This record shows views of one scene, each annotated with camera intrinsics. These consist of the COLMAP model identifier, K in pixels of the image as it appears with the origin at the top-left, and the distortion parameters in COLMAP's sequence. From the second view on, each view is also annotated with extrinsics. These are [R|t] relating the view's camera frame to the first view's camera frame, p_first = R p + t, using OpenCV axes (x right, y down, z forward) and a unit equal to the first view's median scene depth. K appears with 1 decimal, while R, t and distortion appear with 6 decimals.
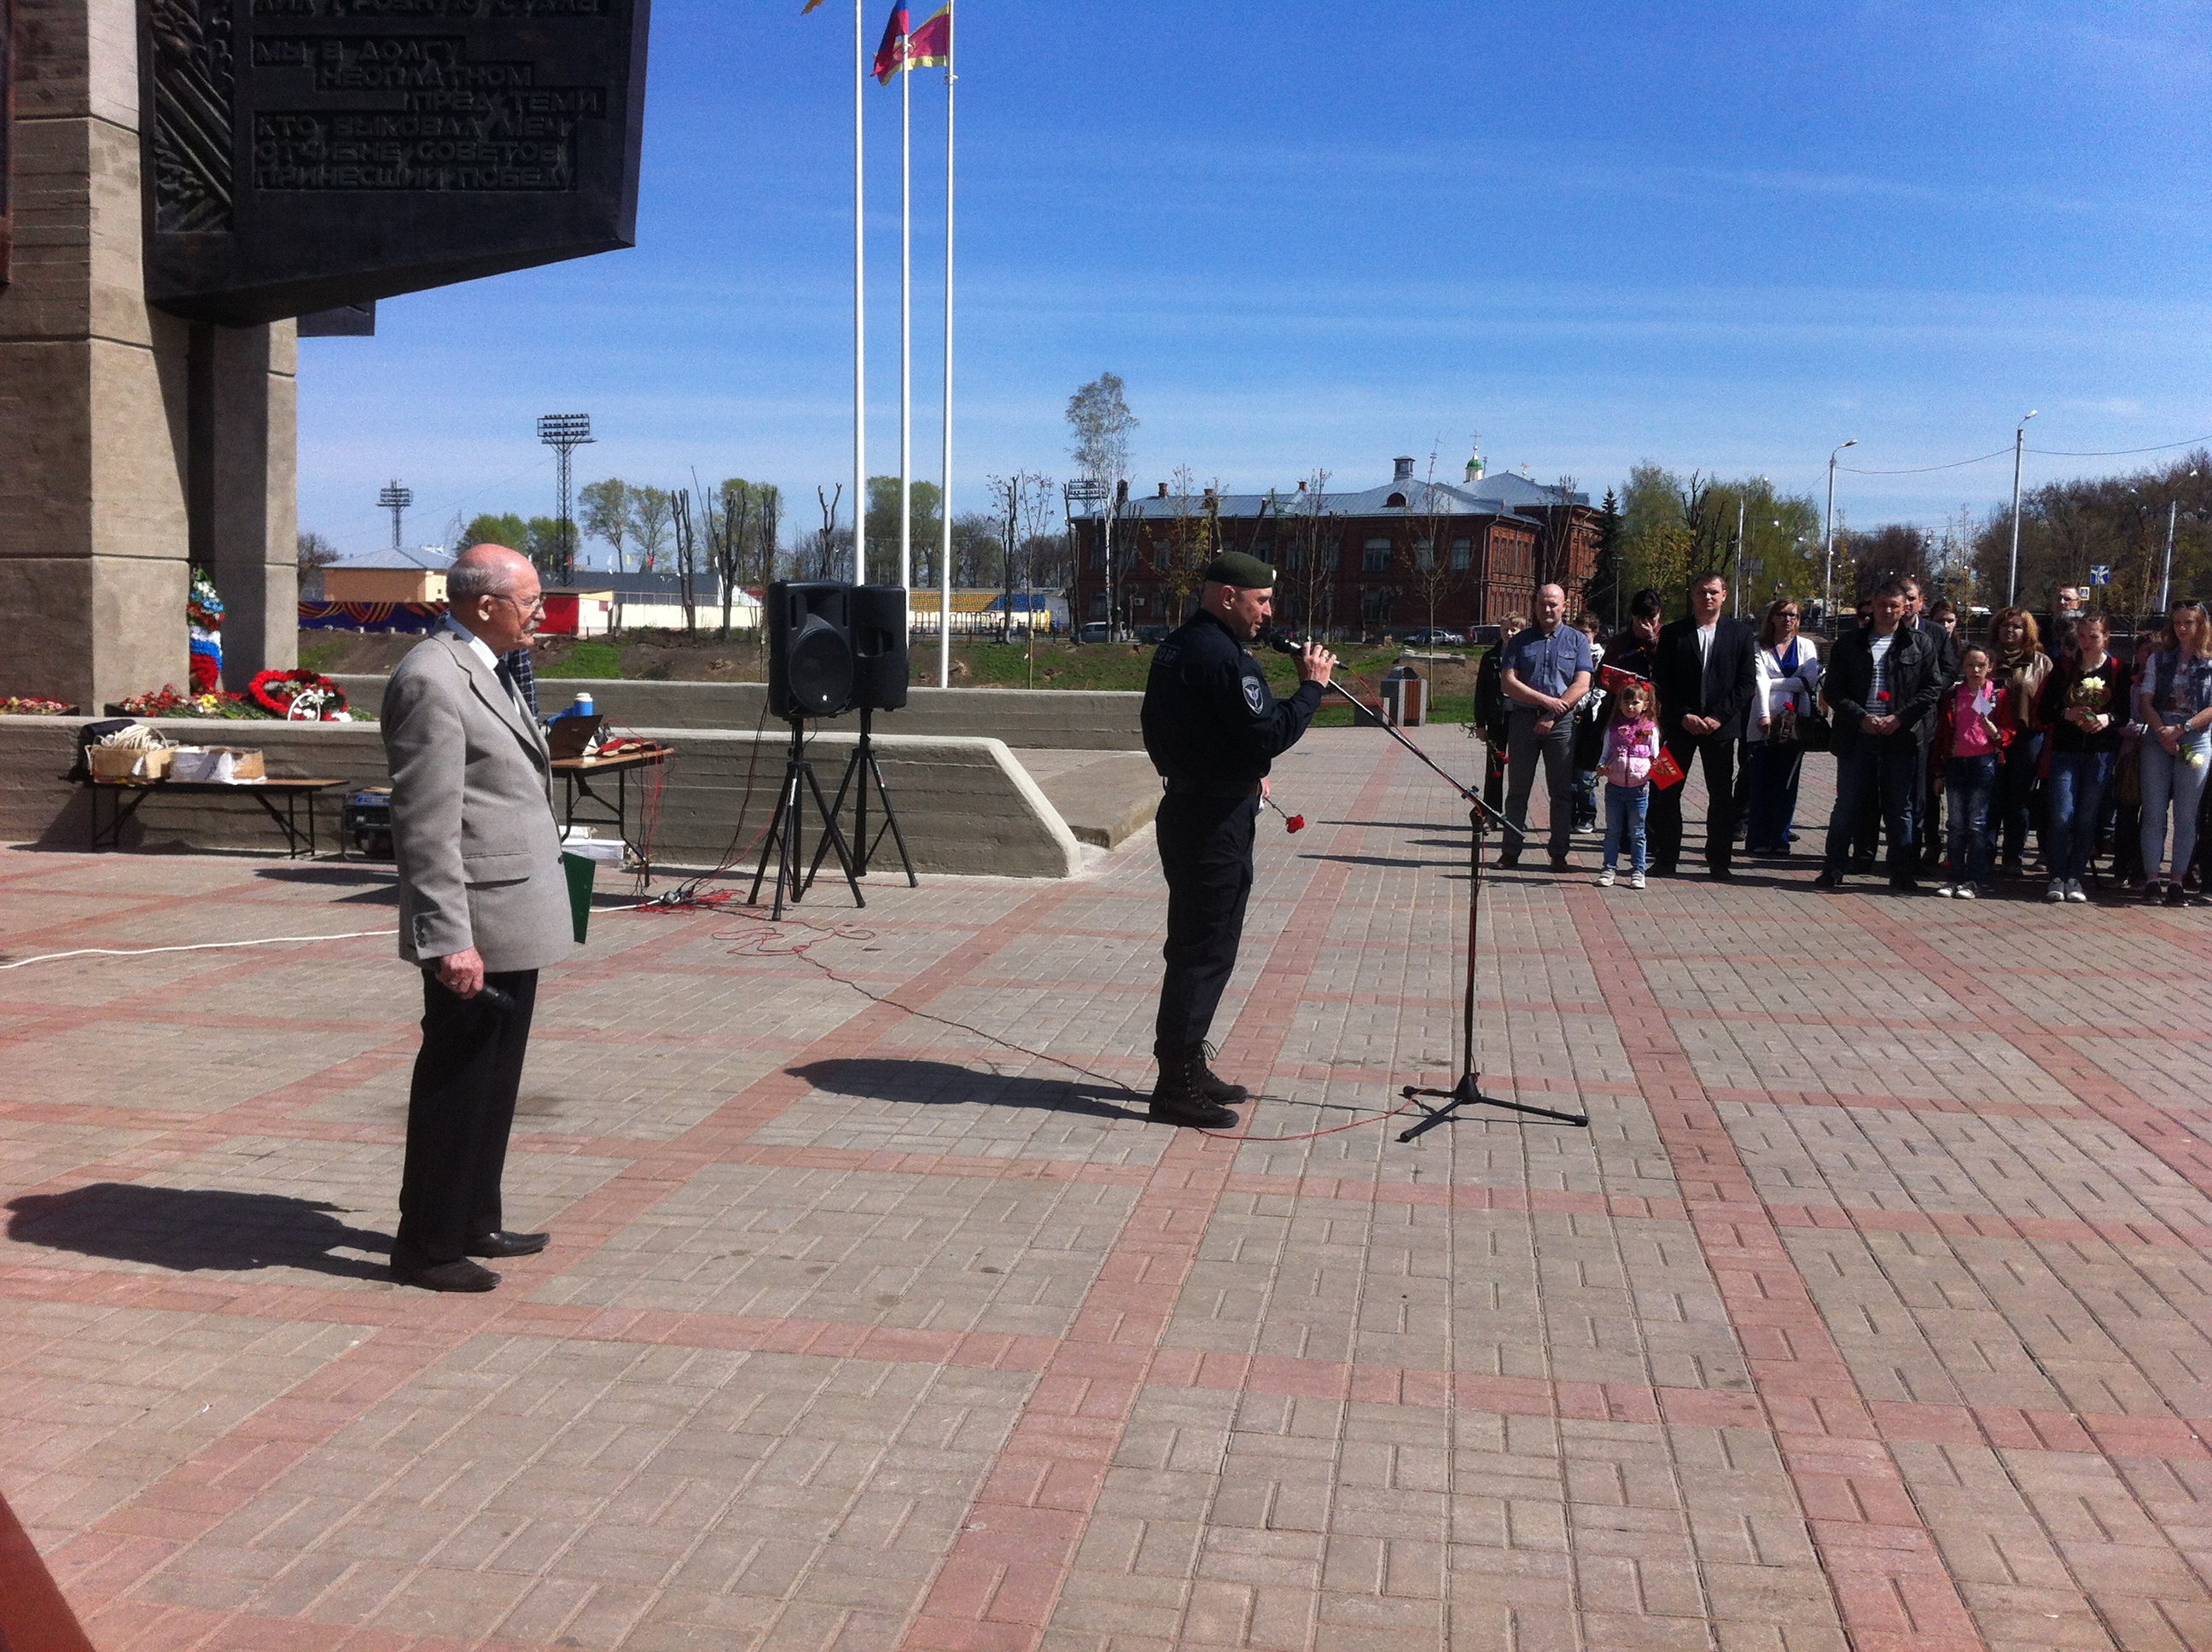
lens RADIAL K [[2090.2, 0, 1160.4], [0, 2090.2, 834.6], [0, 0, 1]] dist [0.034749, -0.183915]
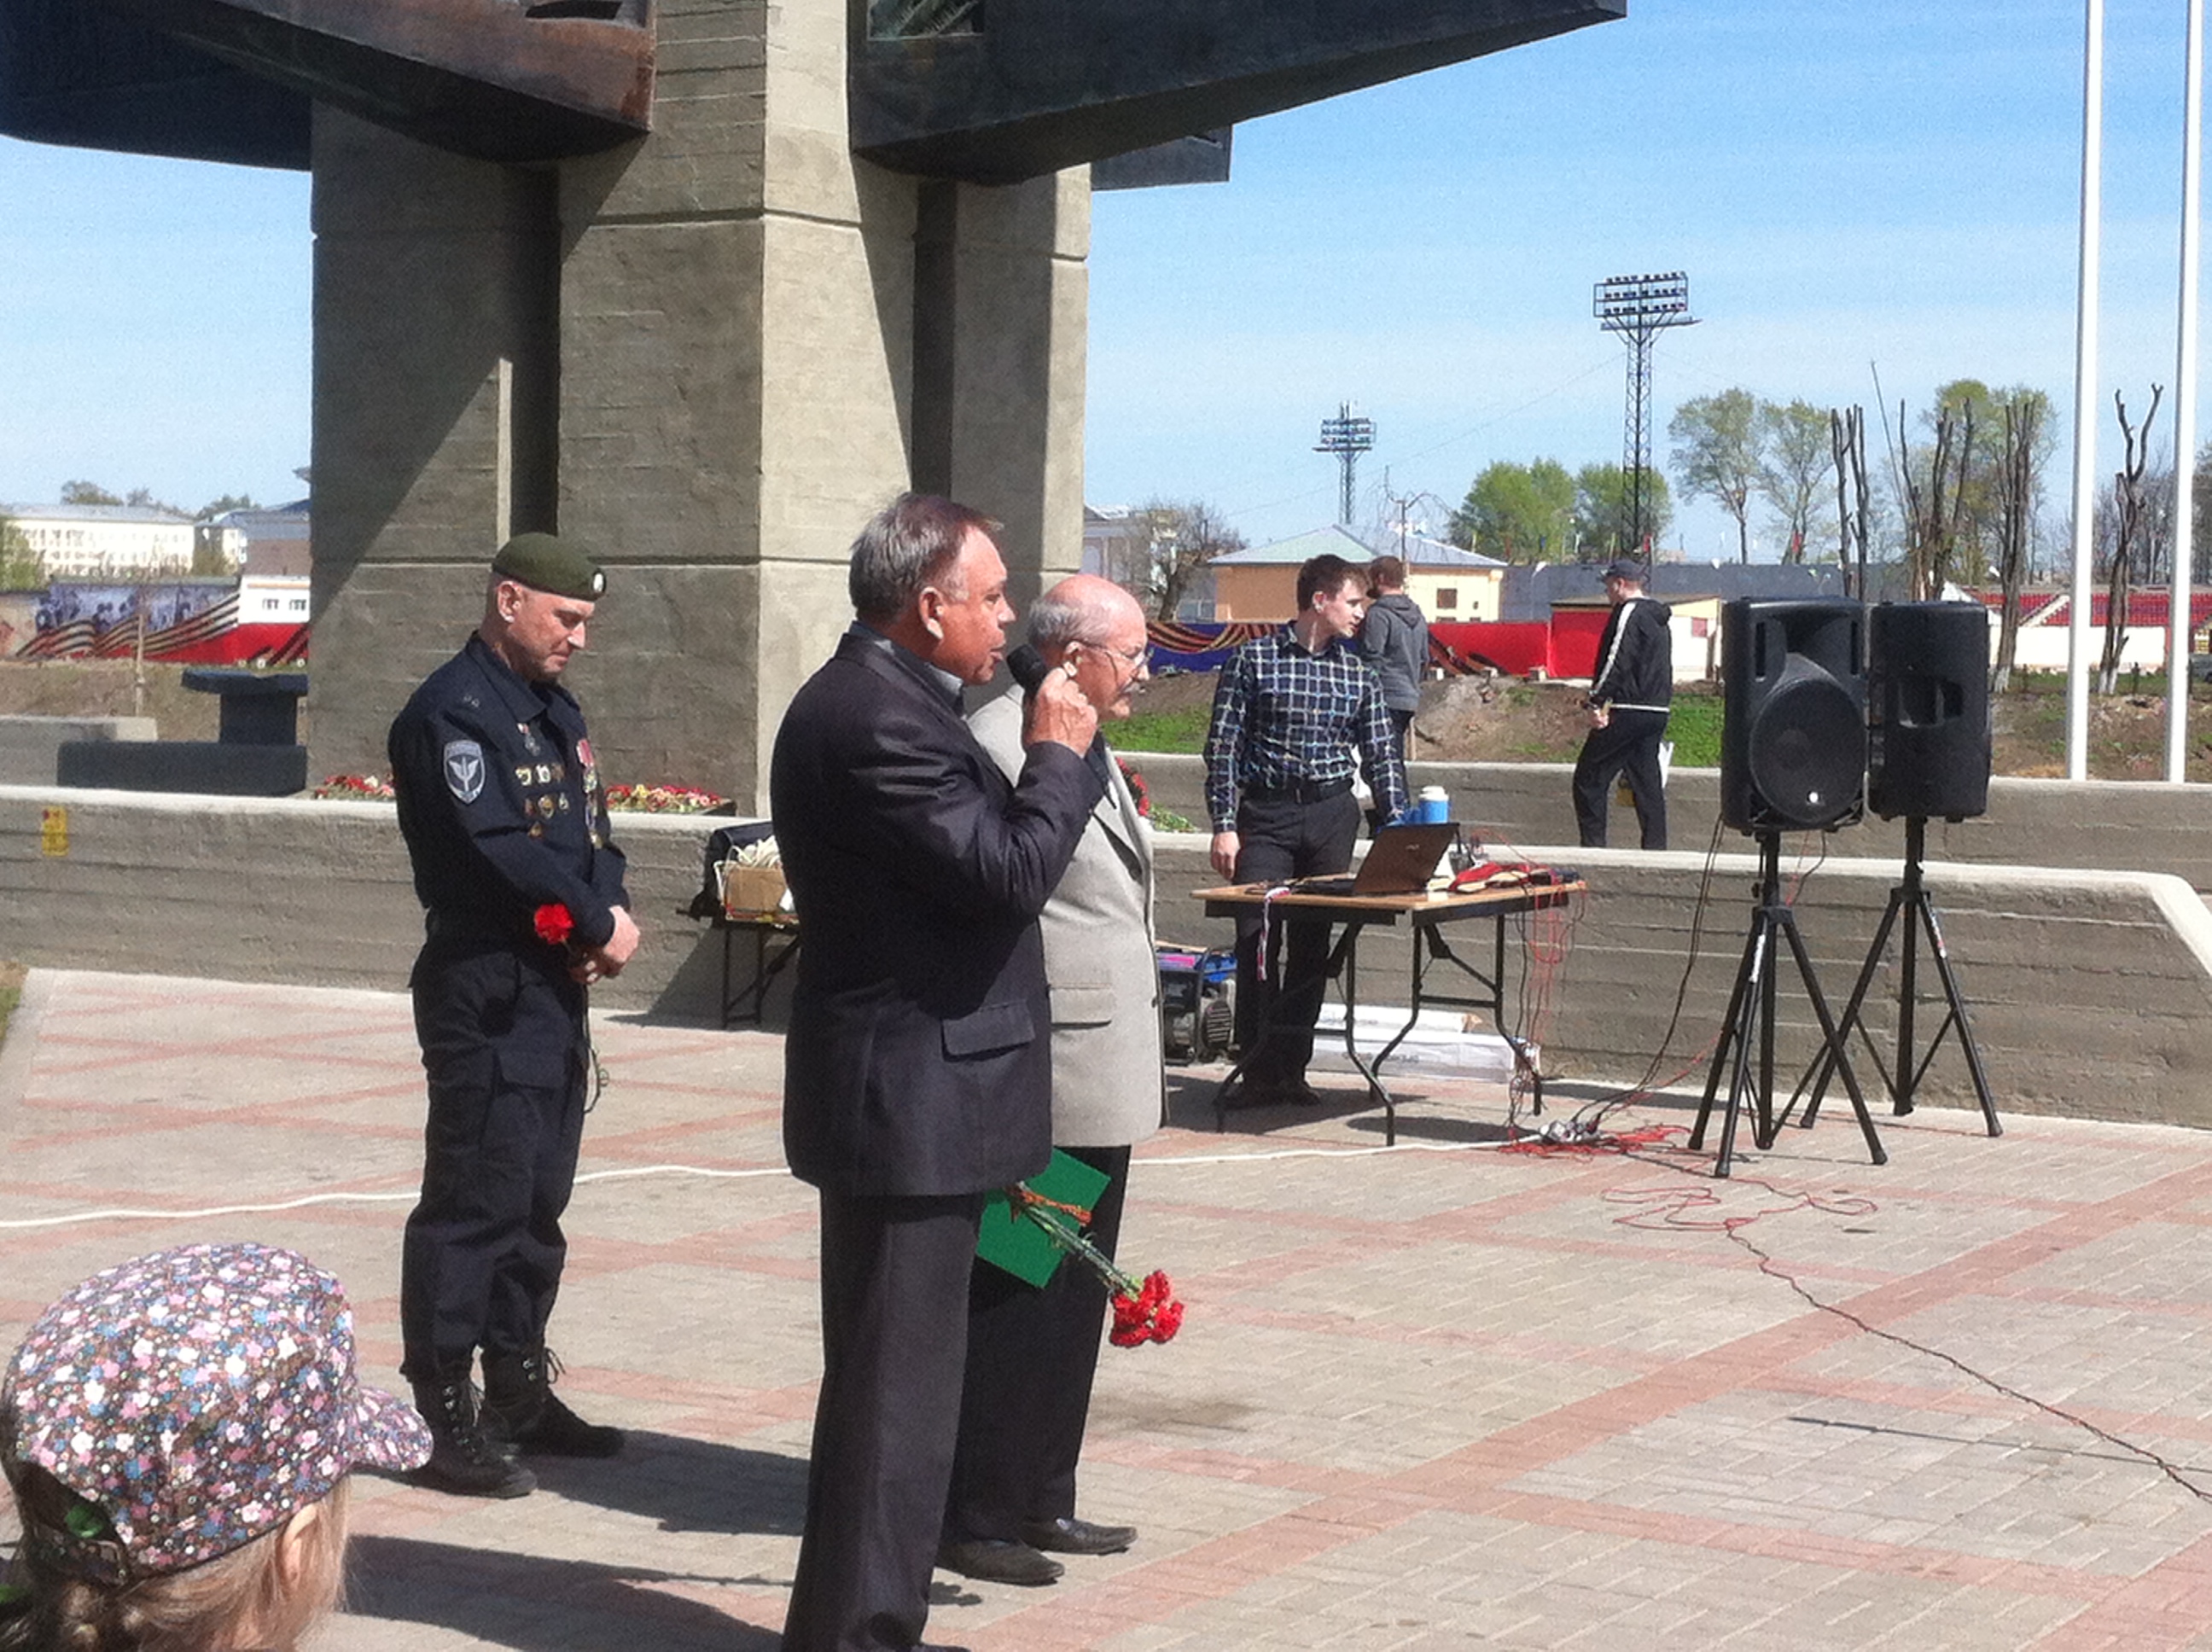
lens RADIAL K [[4467.1, 0, 1105.3], [0, 4467.1, 826.8], [0, 0, 1]] dist [0.016145, 0.000000]
pose [[0.905834, 0.011901, -0.423466, 0.167715], [-0.037794, 0.997890, -0.052801, 0.014121], [0.421944, 0.063834, 0.904372, -0.184416]]
